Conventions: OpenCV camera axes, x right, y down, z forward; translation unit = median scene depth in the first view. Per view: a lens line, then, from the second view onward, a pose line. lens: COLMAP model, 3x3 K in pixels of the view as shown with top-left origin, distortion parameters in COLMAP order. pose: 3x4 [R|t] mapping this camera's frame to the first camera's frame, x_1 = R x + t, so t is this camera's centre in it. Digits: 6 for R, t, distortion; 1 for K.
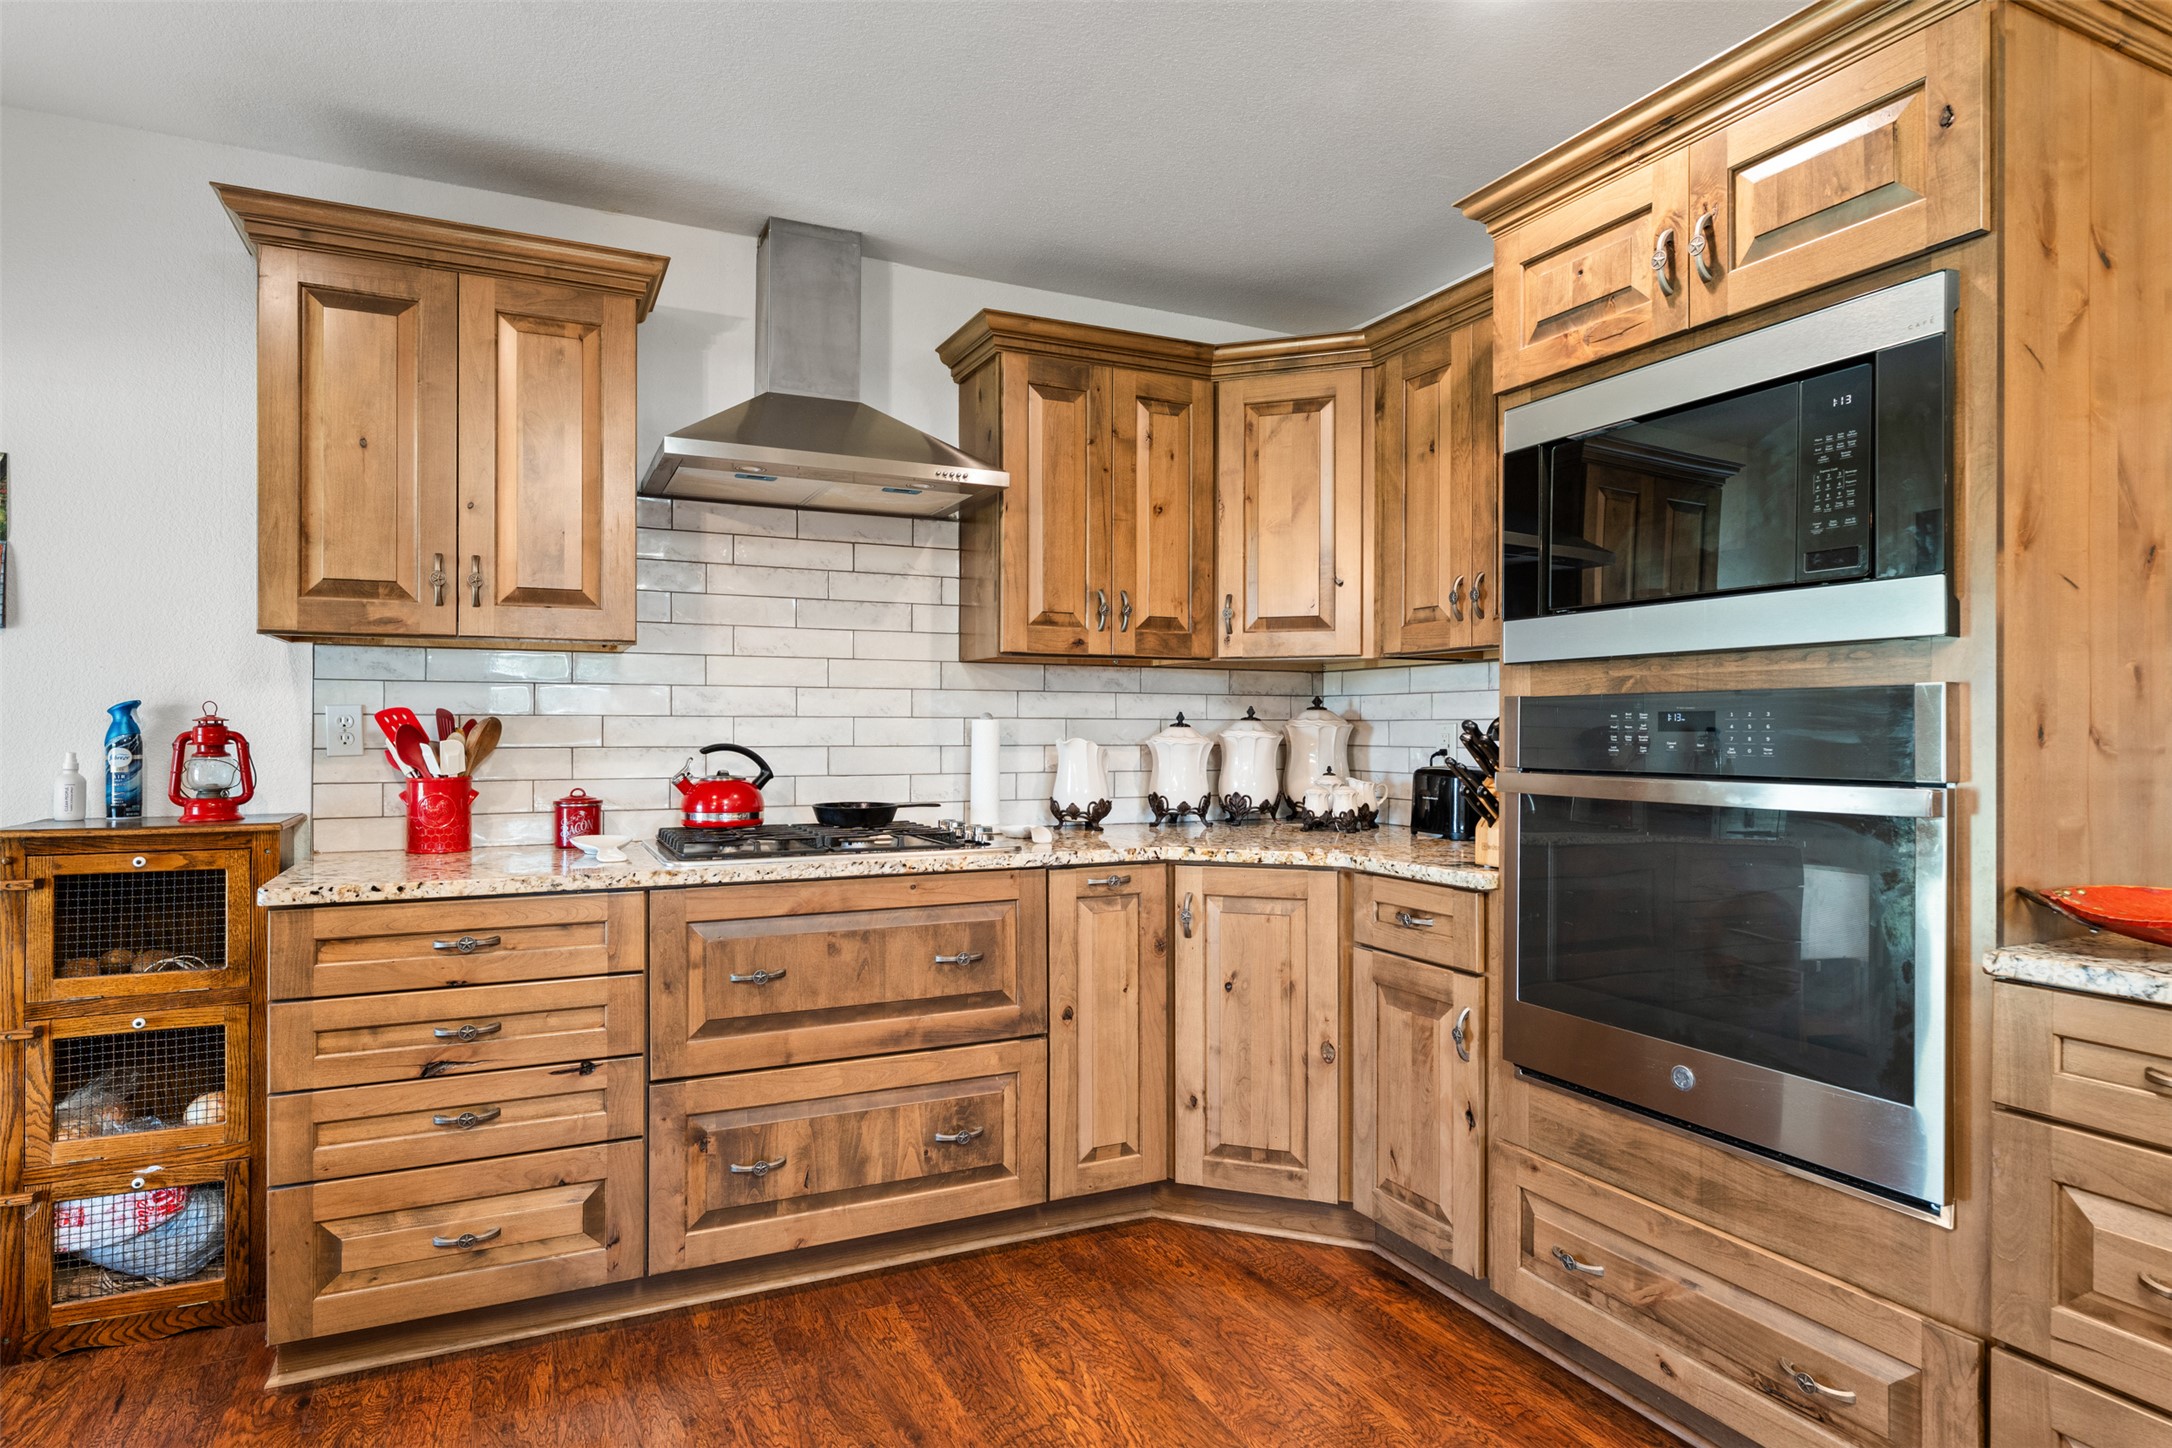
lens RADIAL K [[1135.9, 0, 1086.0], [0, 1135.9, 724.0], [0, 0, 1]] dist [-0.001364, -0.000170]
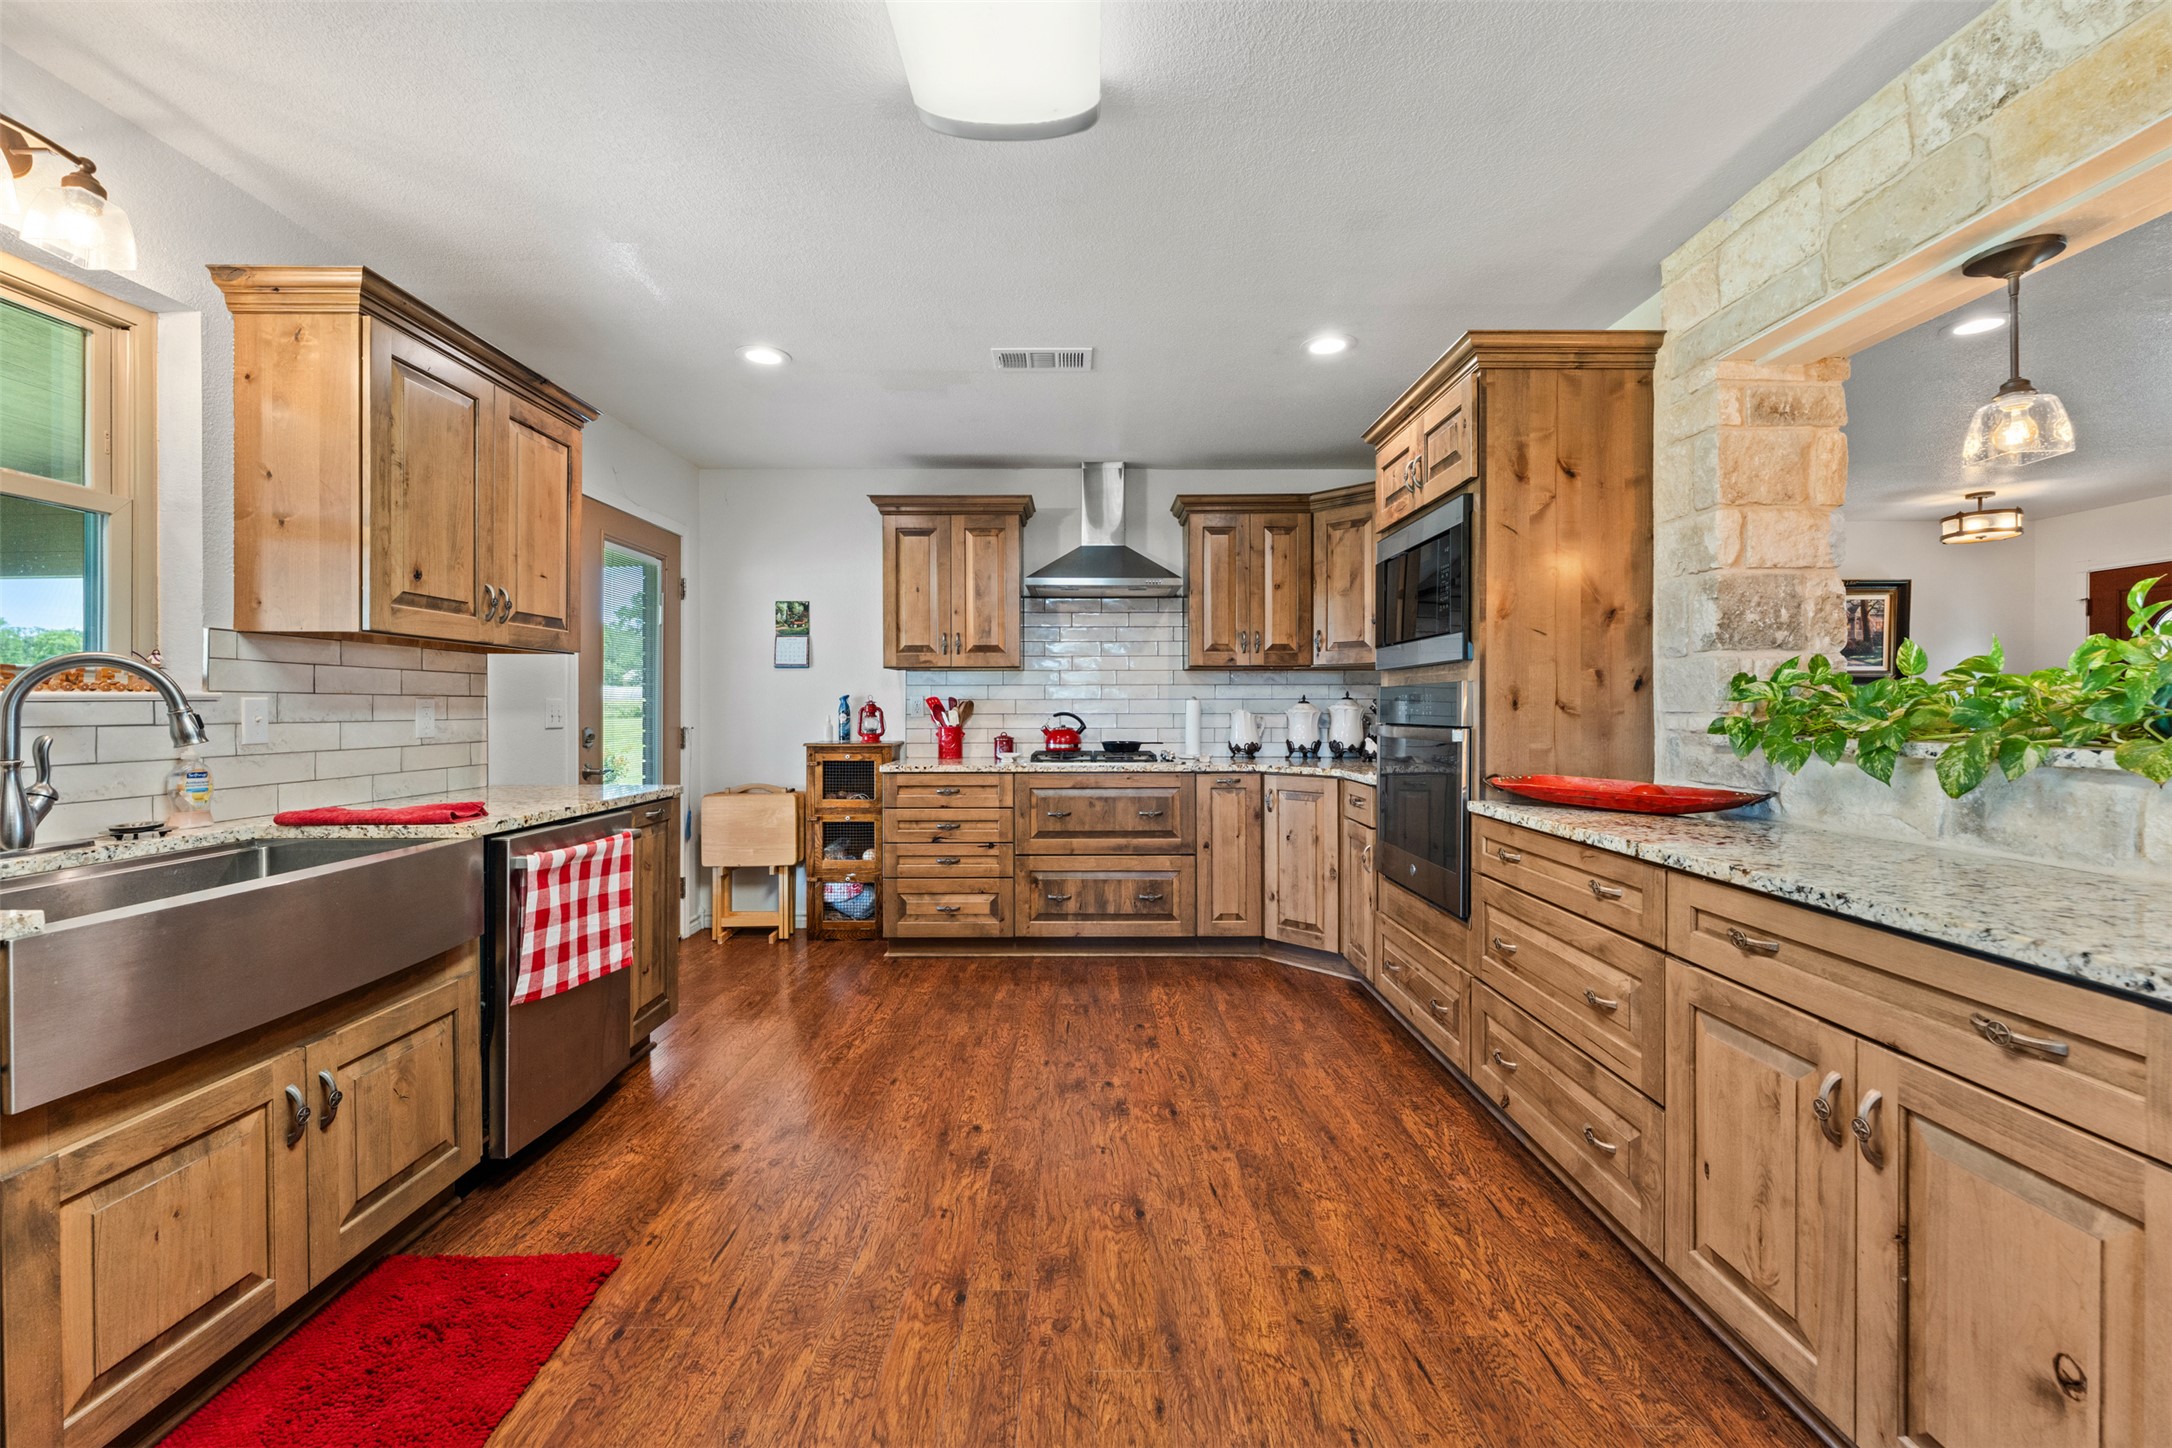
lens RADIAL K [[872.7, 0, 1088.0], [0, 872.7, 709.1], [0, 0, 1]] dist [0.000807, 0.000040]
pose [[0.894681, -0.002085, -0.446701, 0.506168], [0.004956, 0.999974, 0.005259, 0.003283], [0.446678, -0.006919, 0.894668, -0.498636]]
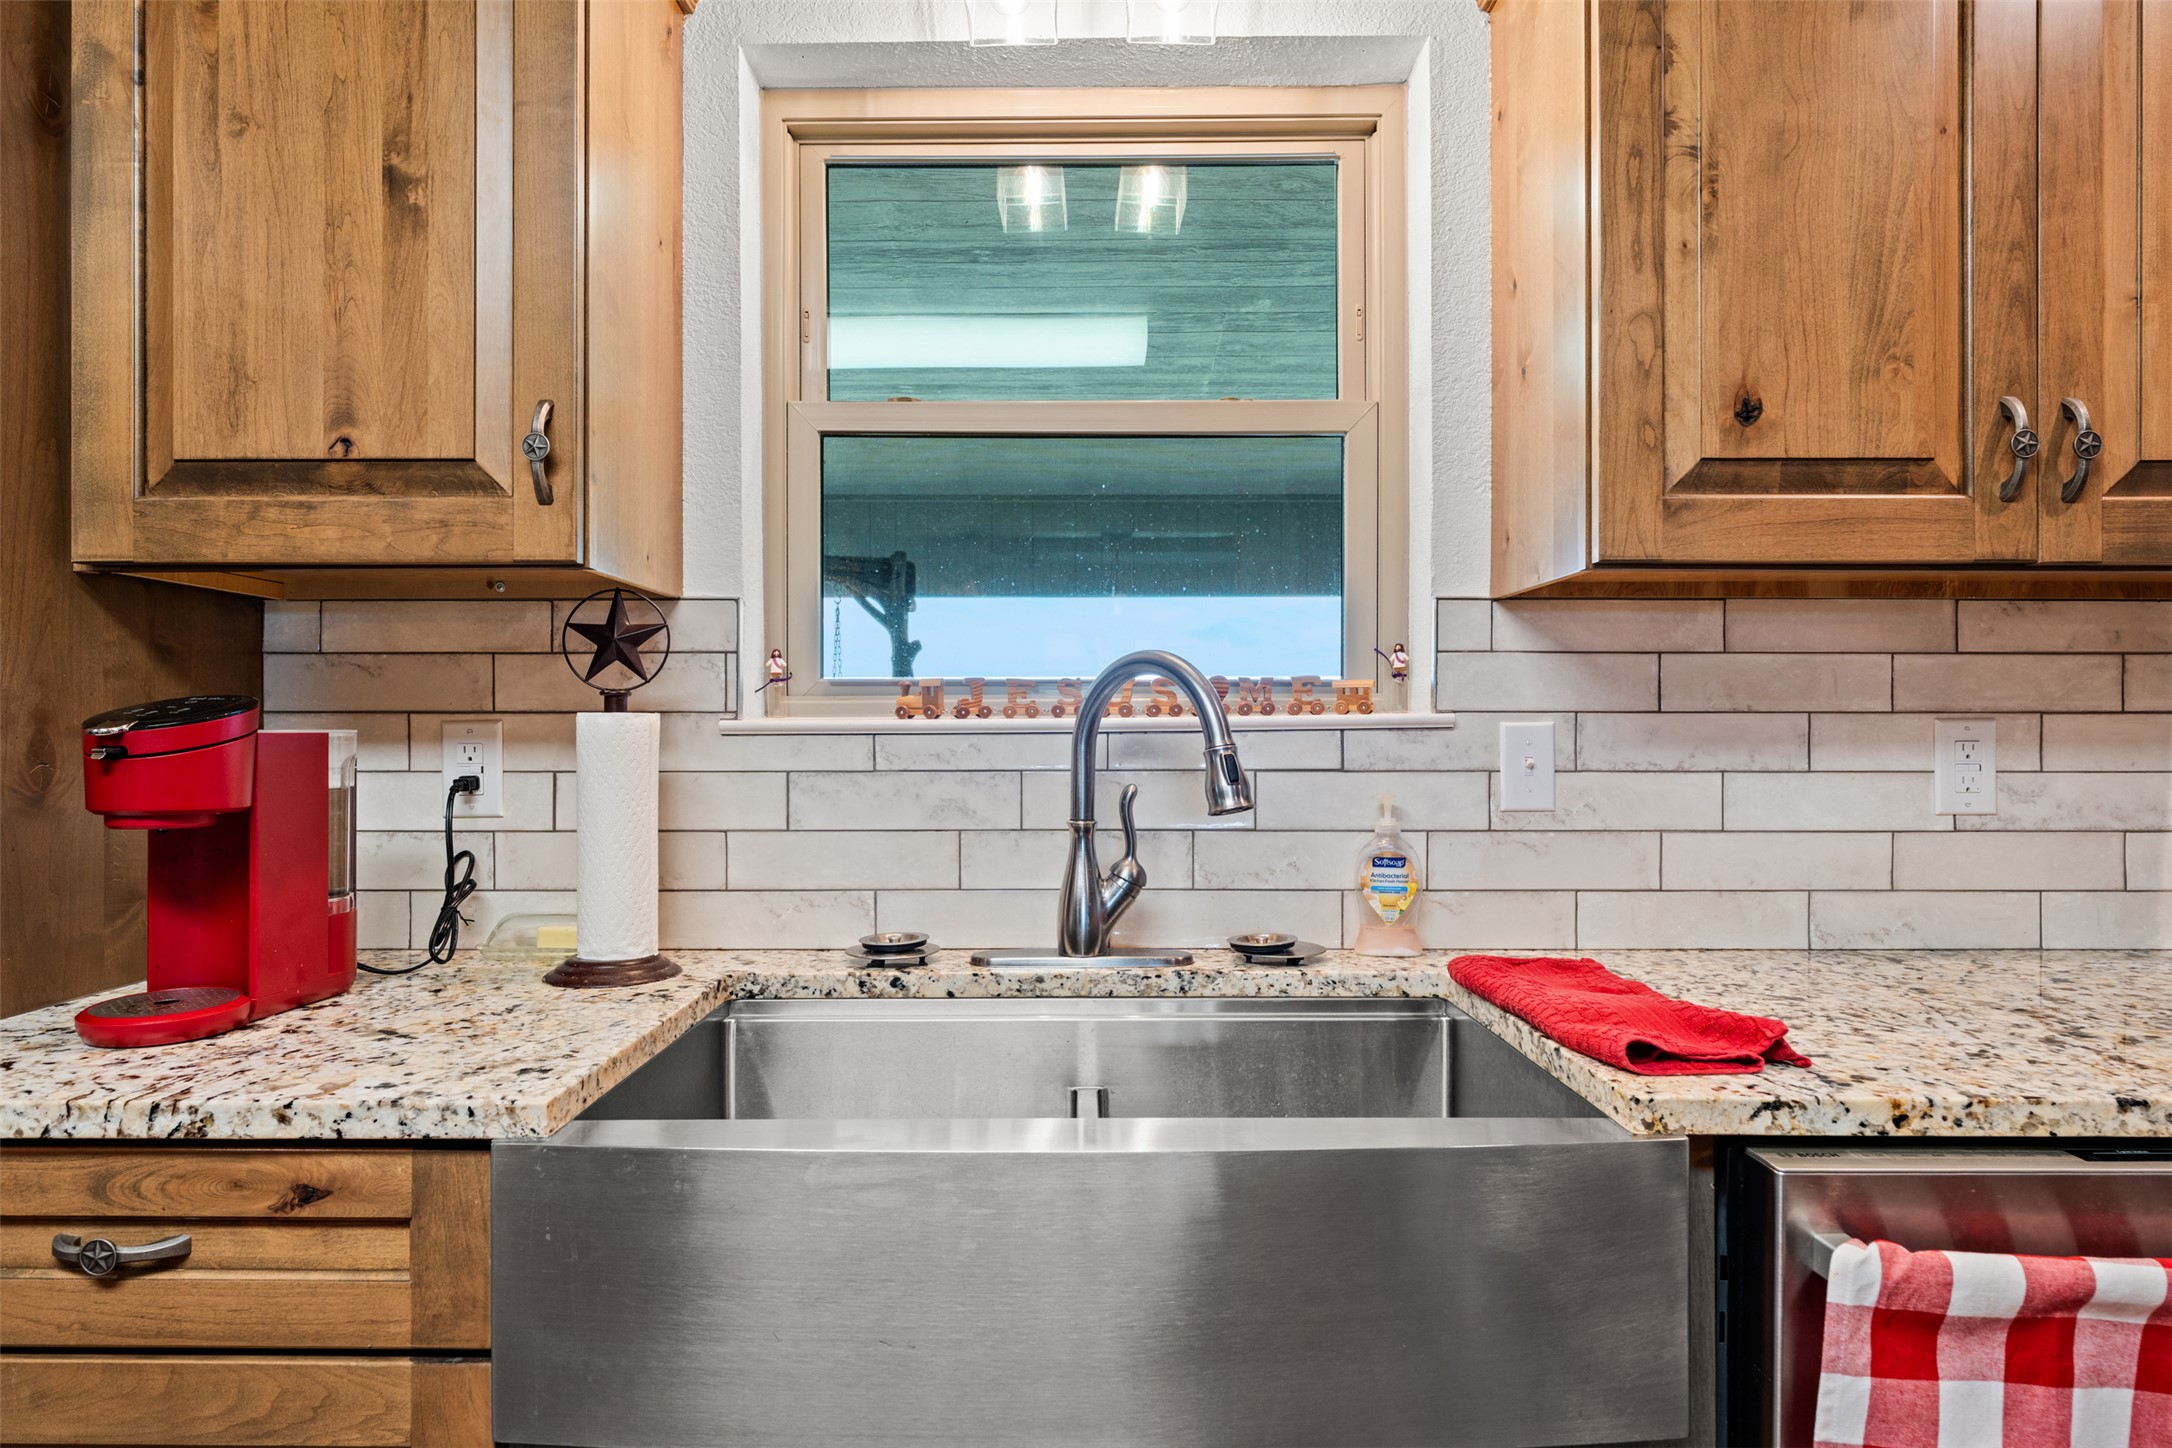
lens RADIAL K [[1200.4, 0, 1086.1], [0, 1200.4, 730.7], [0, 0, 1]] dist [-0.001325, 0.000077]
pose [[-0.455856, -0.007720, -0.890020, -0.260739], [0.003530, 0.999939, -0.010482, 0.001733], [0.890047, -0.007920, -0.455800, 0.304975]]
